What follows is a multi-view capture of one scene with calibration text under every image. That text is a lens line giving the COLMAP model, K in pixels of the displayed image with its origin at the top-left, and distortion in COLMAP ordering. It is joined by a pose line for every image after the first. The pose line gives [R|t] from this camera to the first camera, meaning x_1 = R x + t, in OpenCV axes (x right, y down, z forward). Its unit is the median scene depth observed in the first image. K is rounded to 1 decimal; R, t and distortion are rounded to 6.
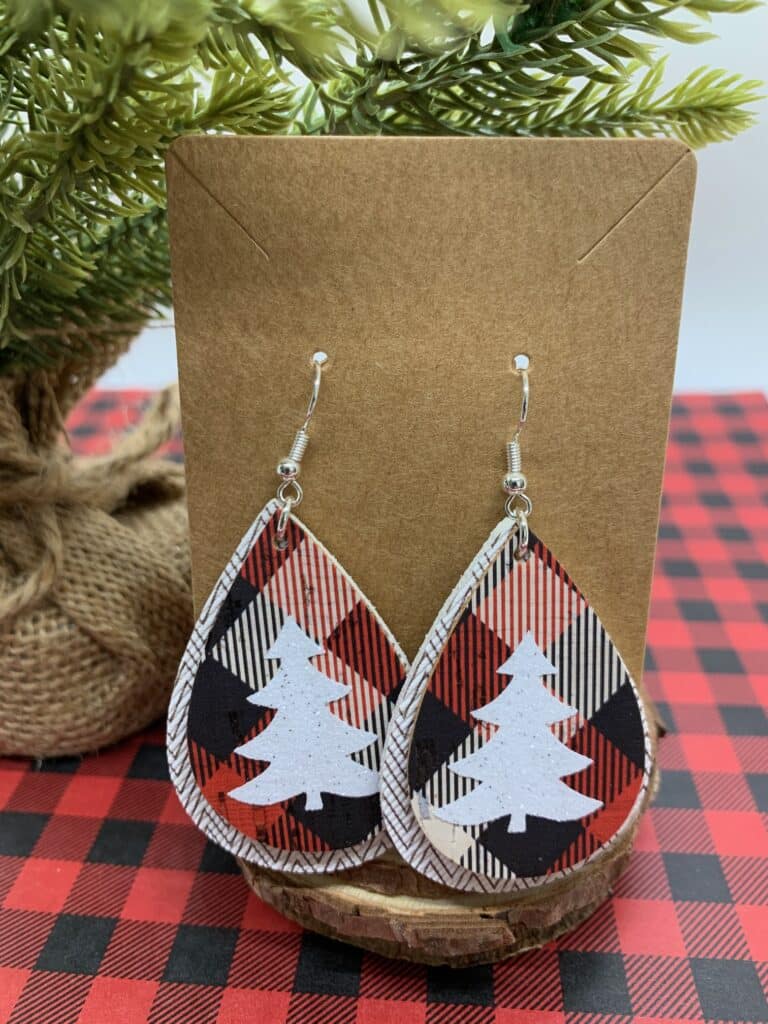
lens RADIAL K [[871.0, 0, 378.9], [0, 871.0, 503.4], [0, 0, 1]] dist [-0.036098, 0.014202]
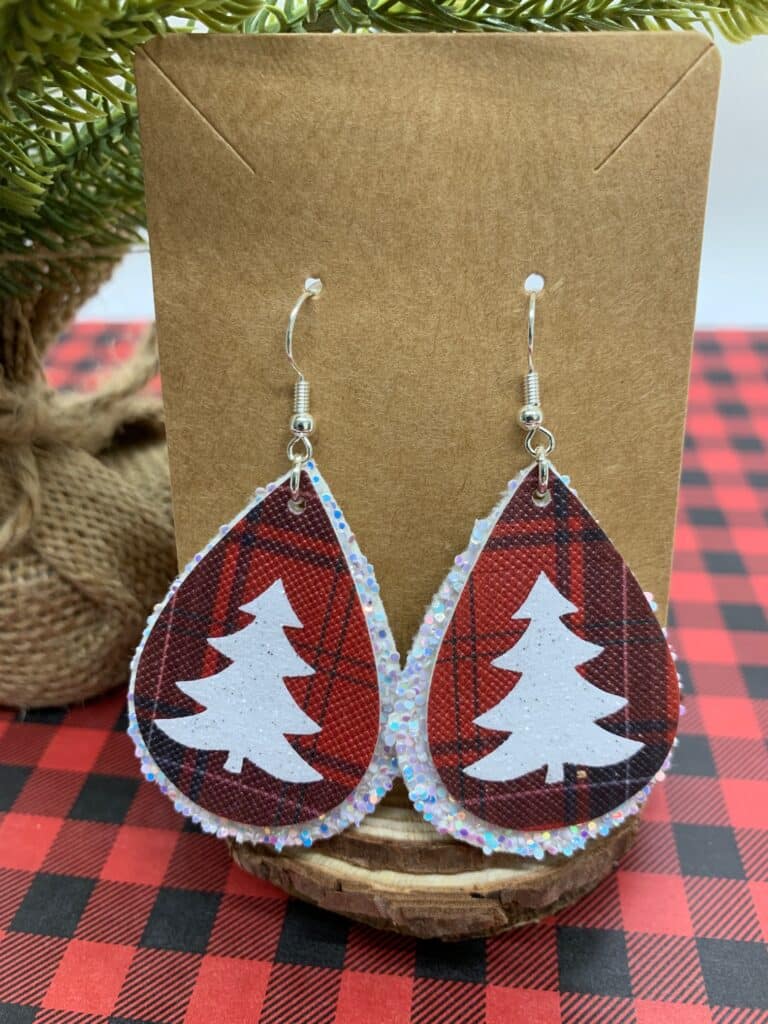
lens RADIAL K [[871.0, 0, 376.6], [0, 871.0, 508.7], [0, 0, 1]] dist [-0.036098, 0.014202]
pose [[0.999307, 0.011696, -0.035337, 0.040399], [-0.008736, 0.996529, 0.082785, -0.013376], [0.036183, -0.082418, 0.995941, 0.091749]]
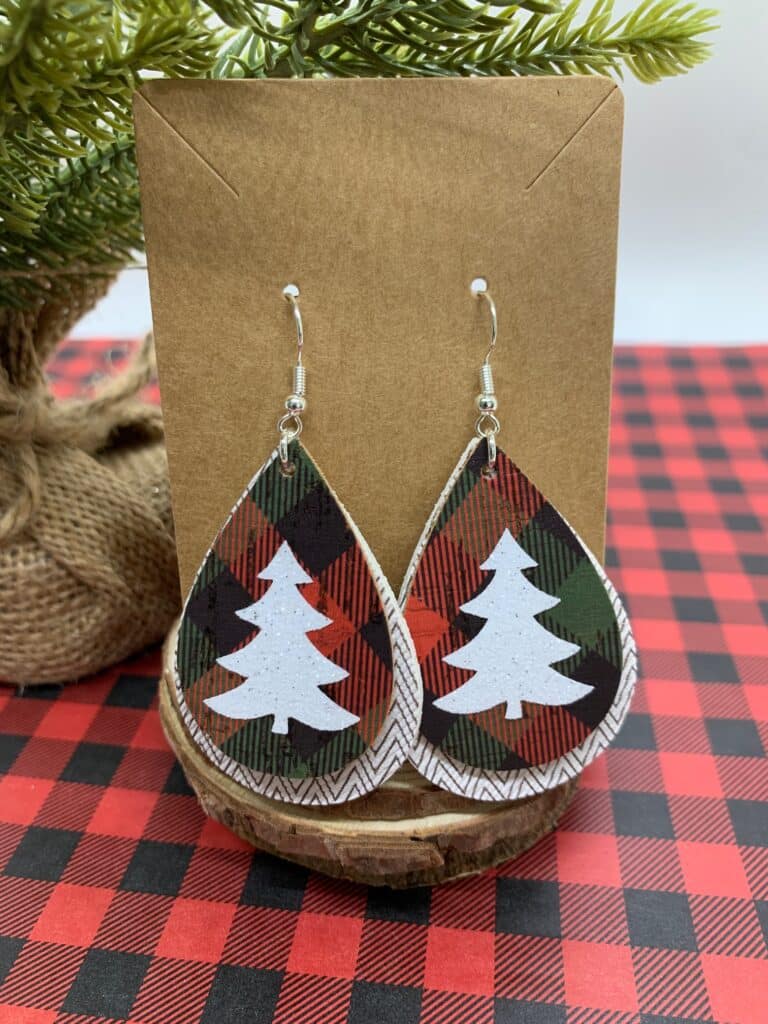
lens RADIAL K [[871.0, 0, 377.8], [0, 871.0, 509.3], [0, 0, 1]] dist [-0.036098, 0.014202]
pose [[0.998455, 0.014226, -0.053723, 0.118083], [-0.011122, 0.998276, 0.057631, 0.019705], [0.054450, -0.056945, 0.996891, -0.020288]]
